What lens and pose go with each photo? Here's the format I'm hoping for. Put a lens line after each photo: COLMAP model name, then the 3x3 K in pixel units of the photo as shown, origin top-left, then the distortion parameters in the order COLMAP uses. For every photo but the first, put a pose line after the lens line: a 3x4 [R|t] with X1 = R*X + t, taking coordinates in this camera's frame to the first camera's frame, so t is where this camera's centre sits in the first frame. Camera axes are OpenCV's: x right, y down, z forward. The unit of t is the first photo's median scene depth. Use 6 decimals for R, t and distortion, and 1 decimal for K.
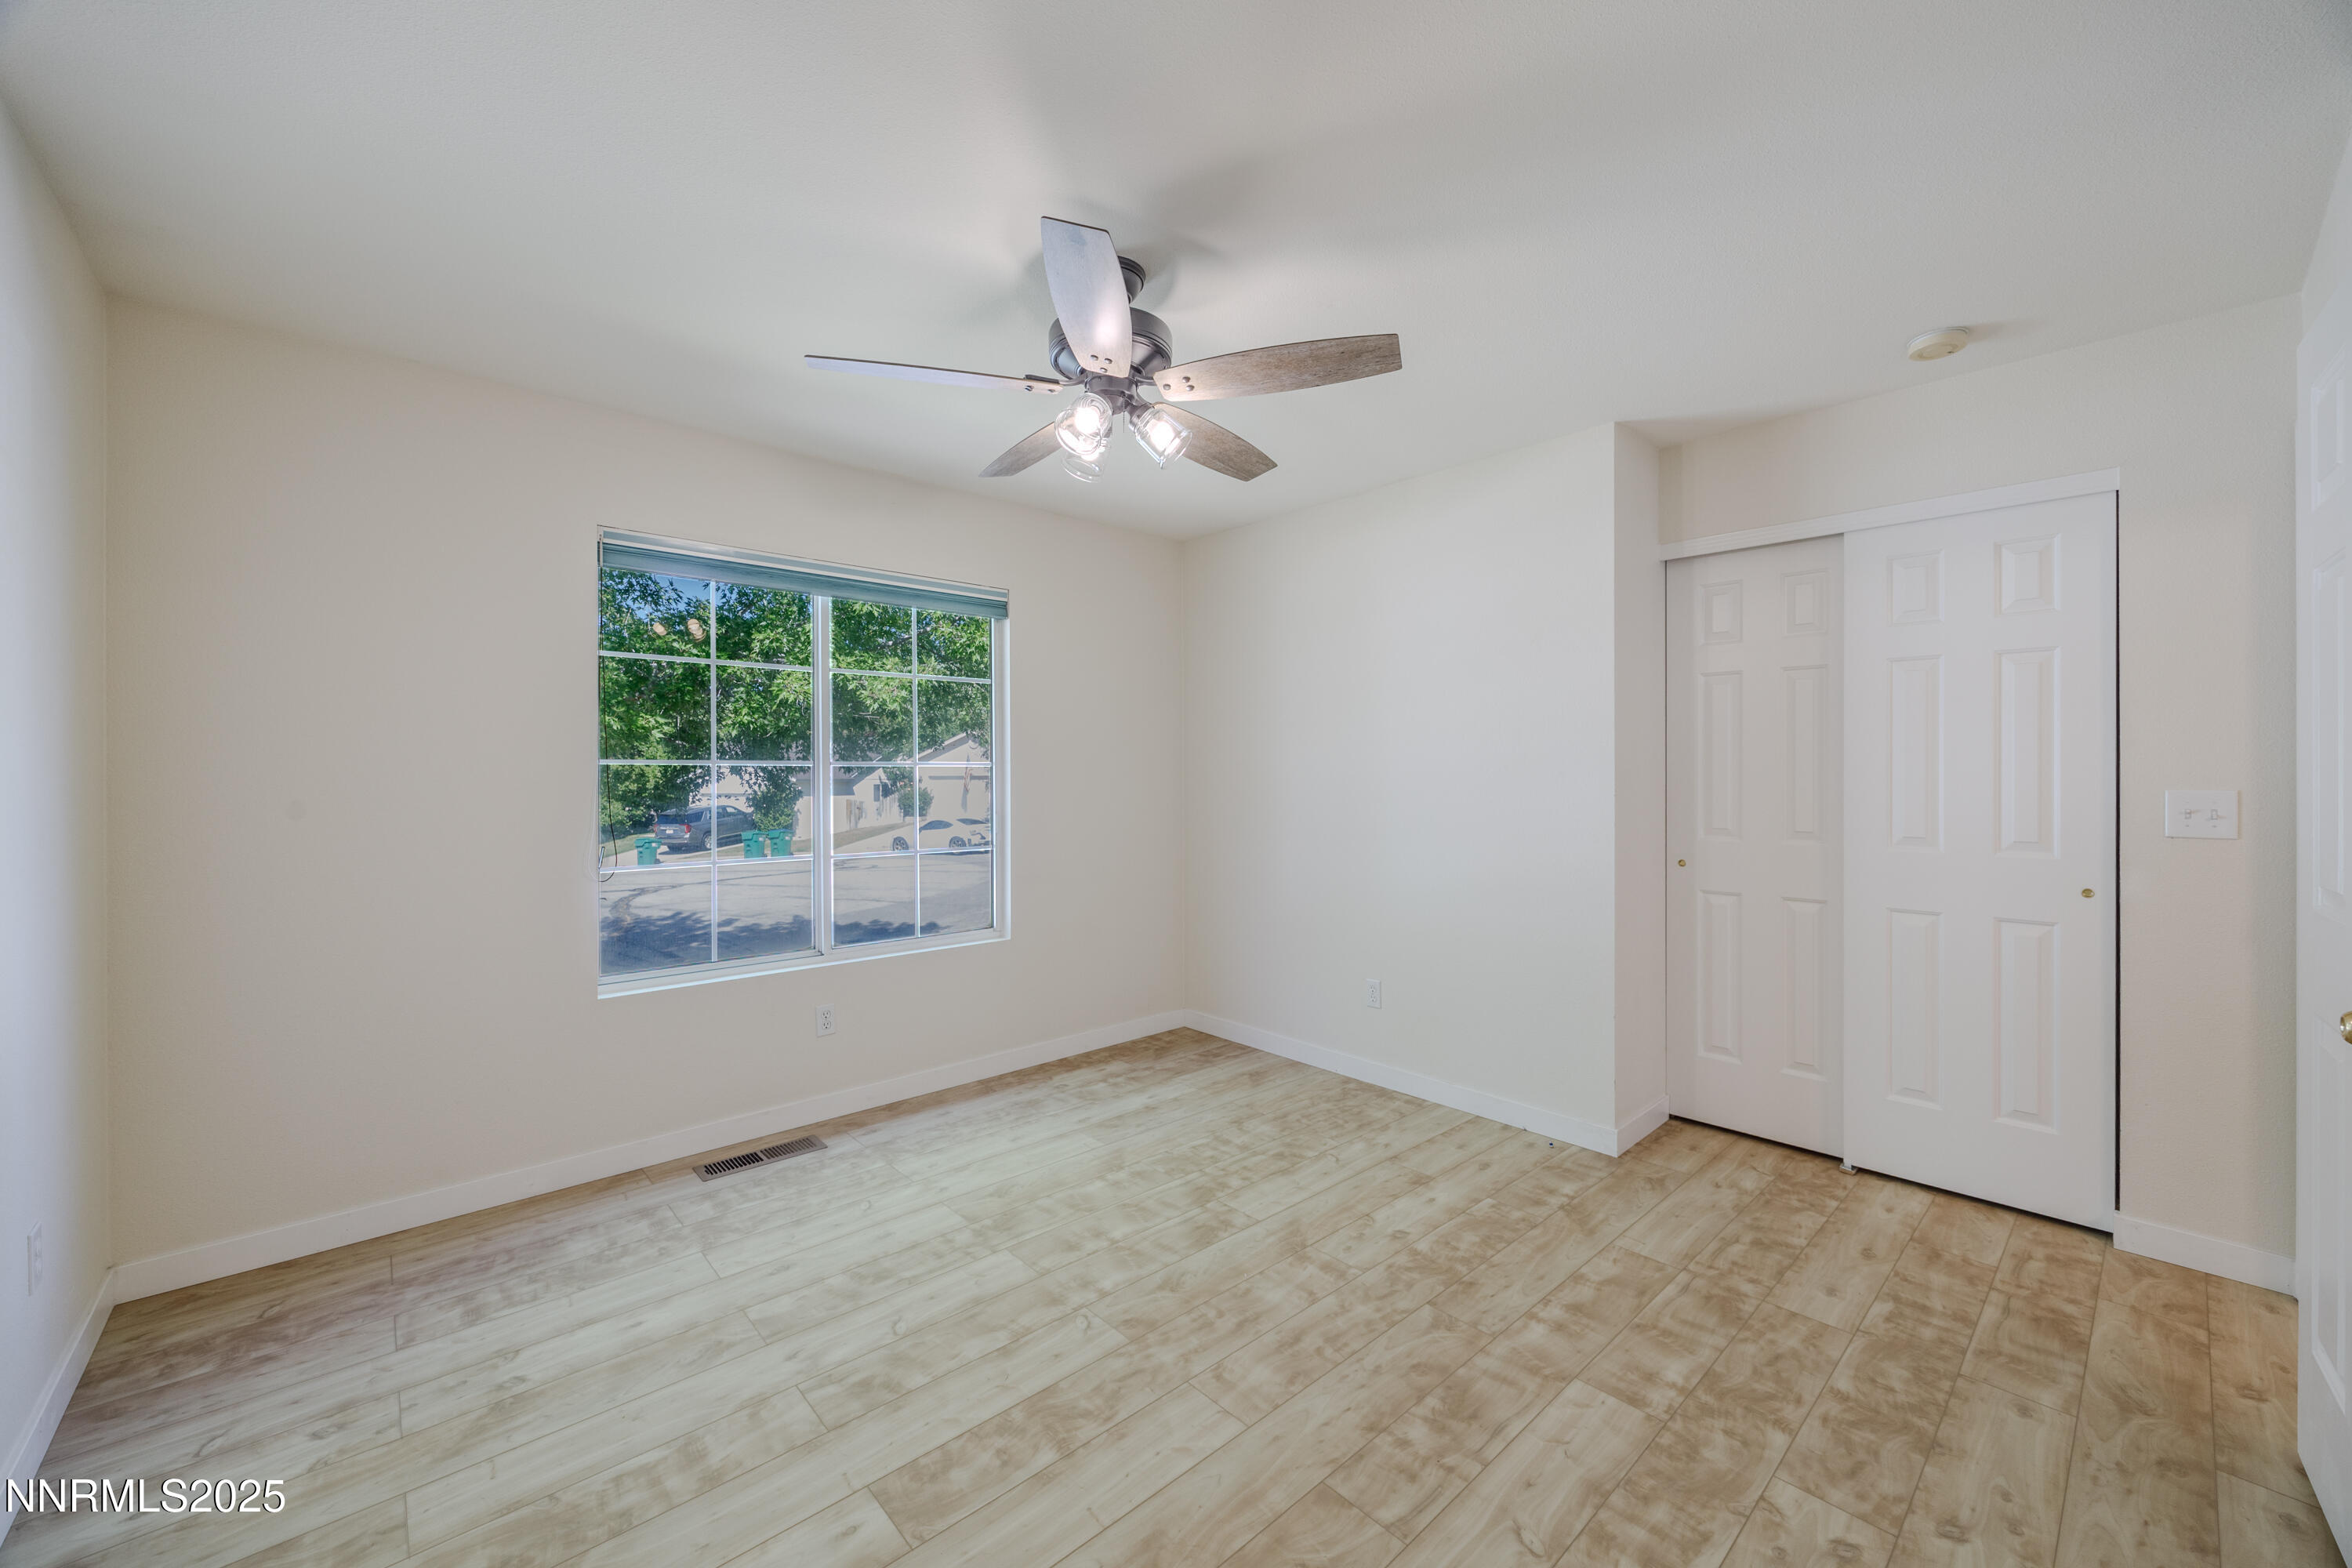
lens RADIAL K [[903.9, 0, 1188.8], [0, 903.9, 794.2], [0, 0, 1]] dist [-0.000725, -0.000075]
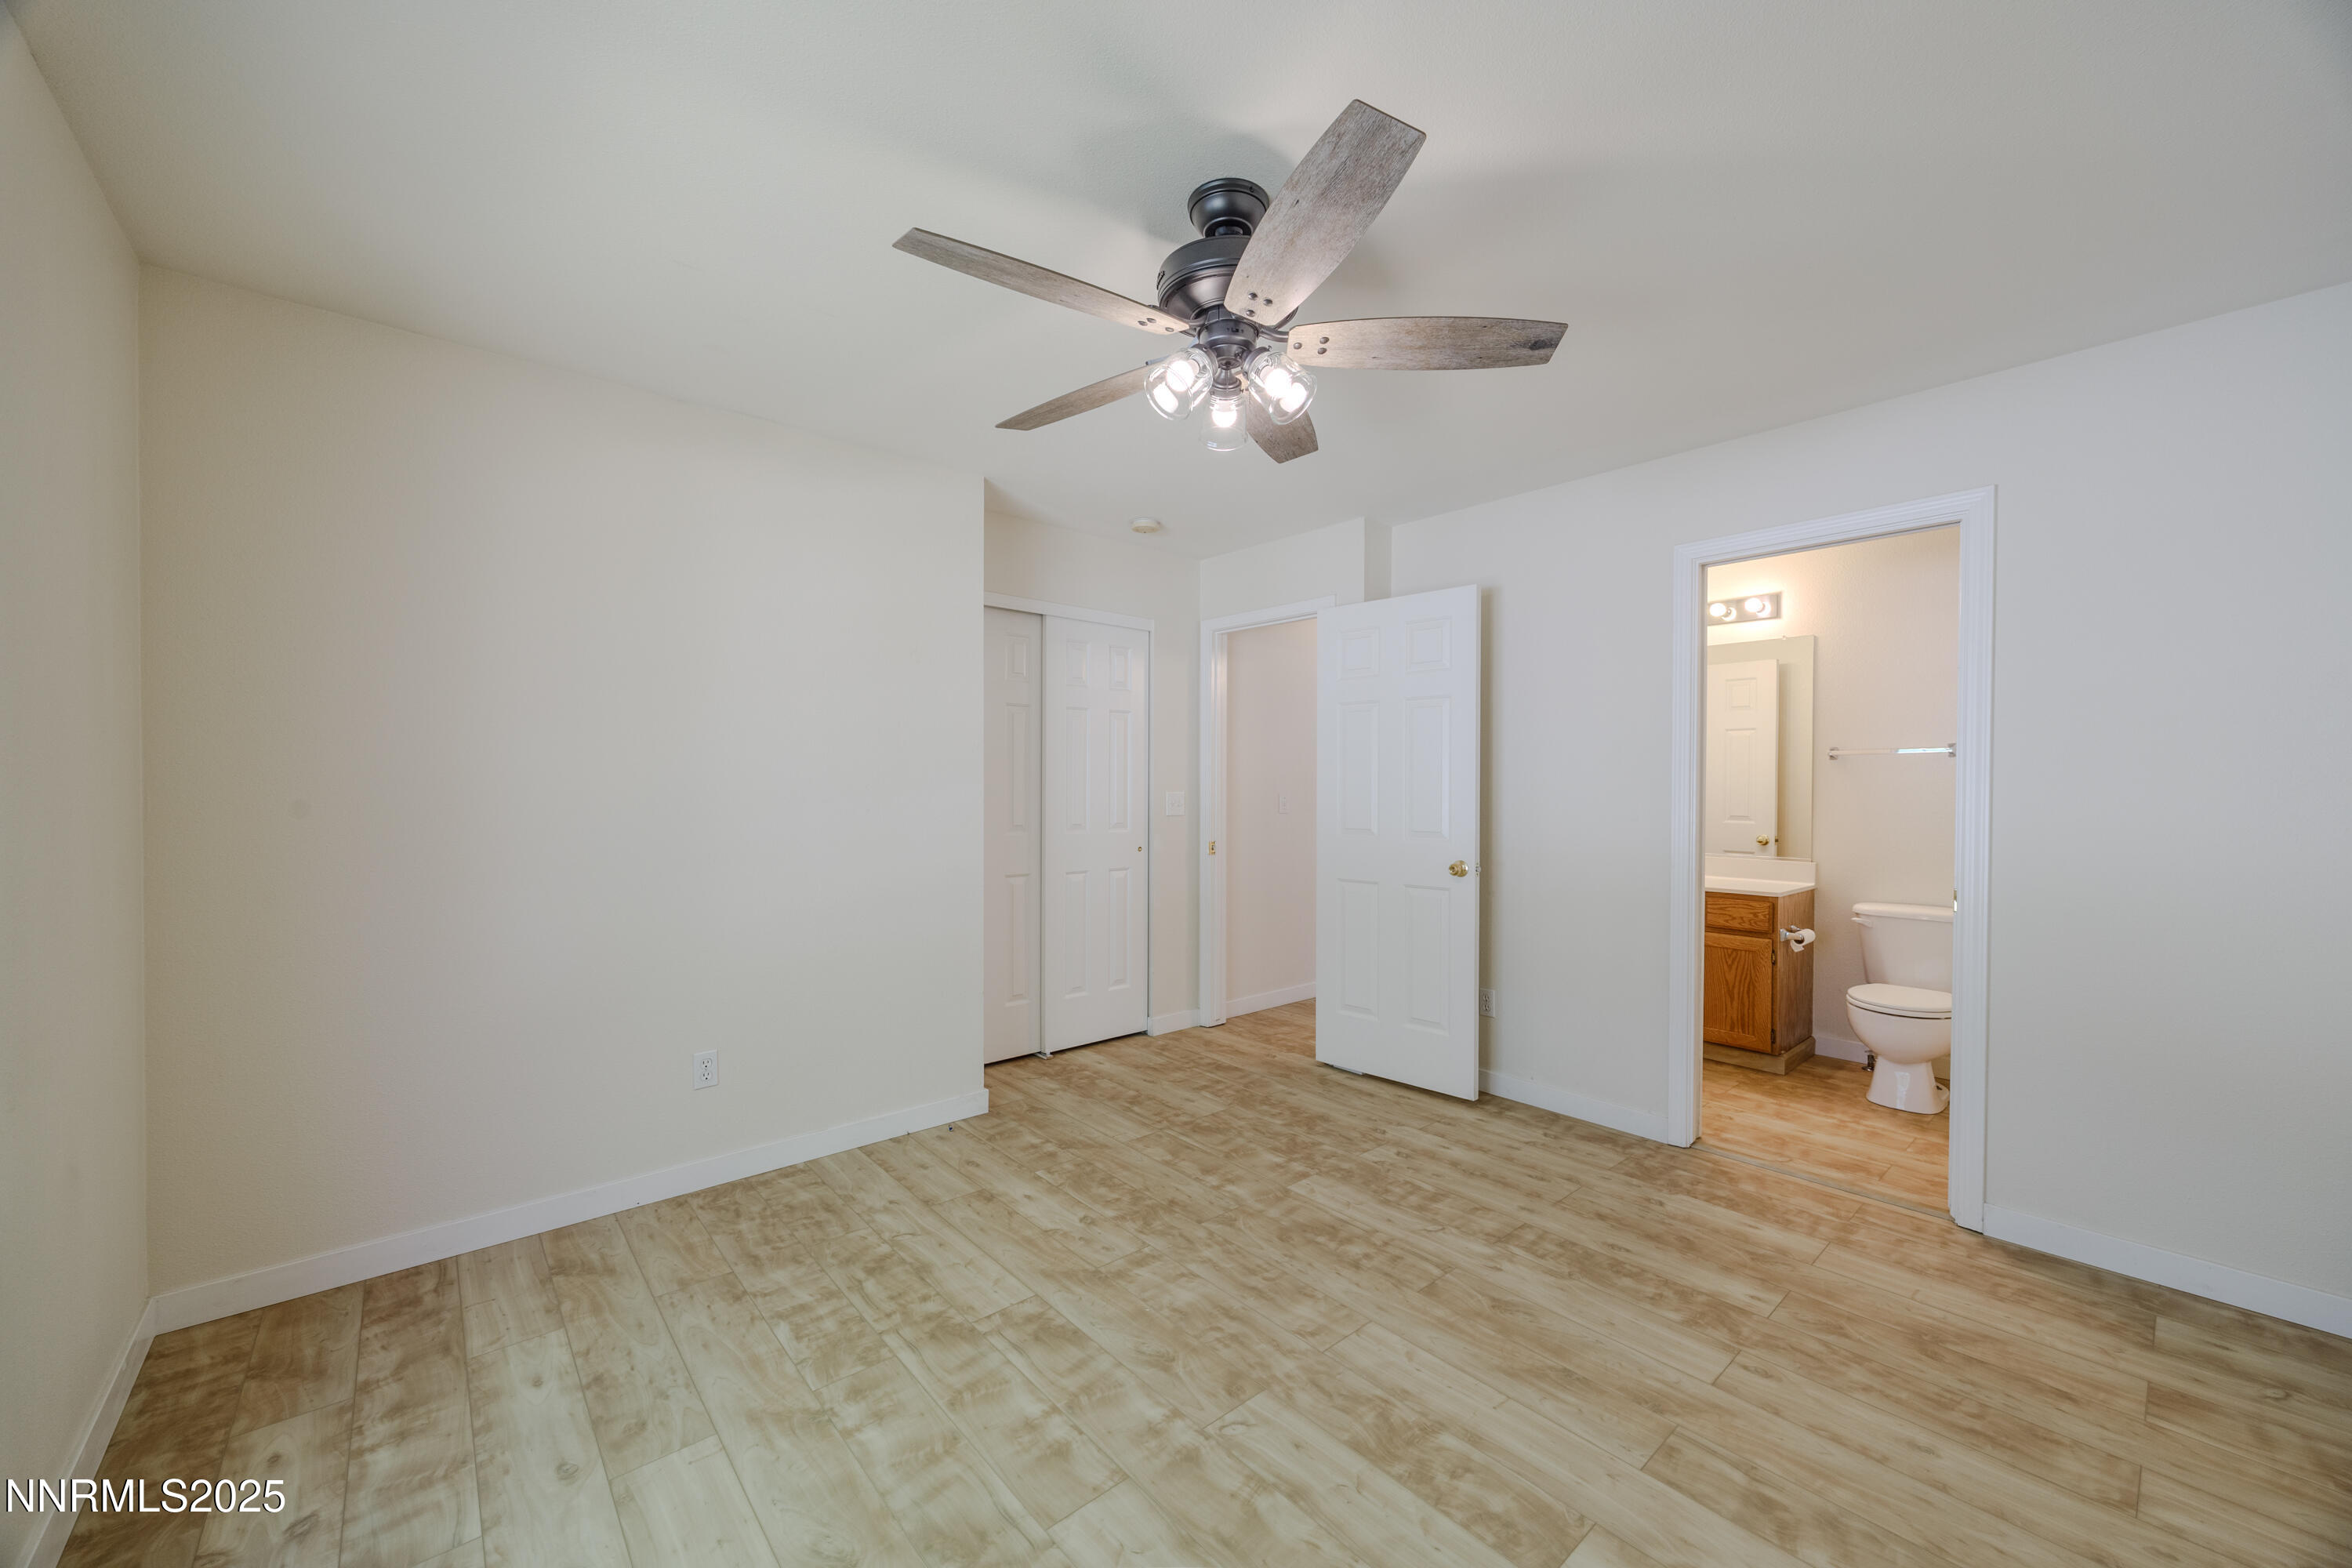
lens RADIAL K [[903.9, 0, 1194.4], [0, 903.9, 768.8], [0, 0, 1]] dist [-0.000725, -0.000075]
pose [[0.011395, 0.019035, 0.999754, -0.830184], [0.019323, 0.999628, -0.019253, -0.009380], [-0.999748, 0.019538, 0.011023, 0.873076]]
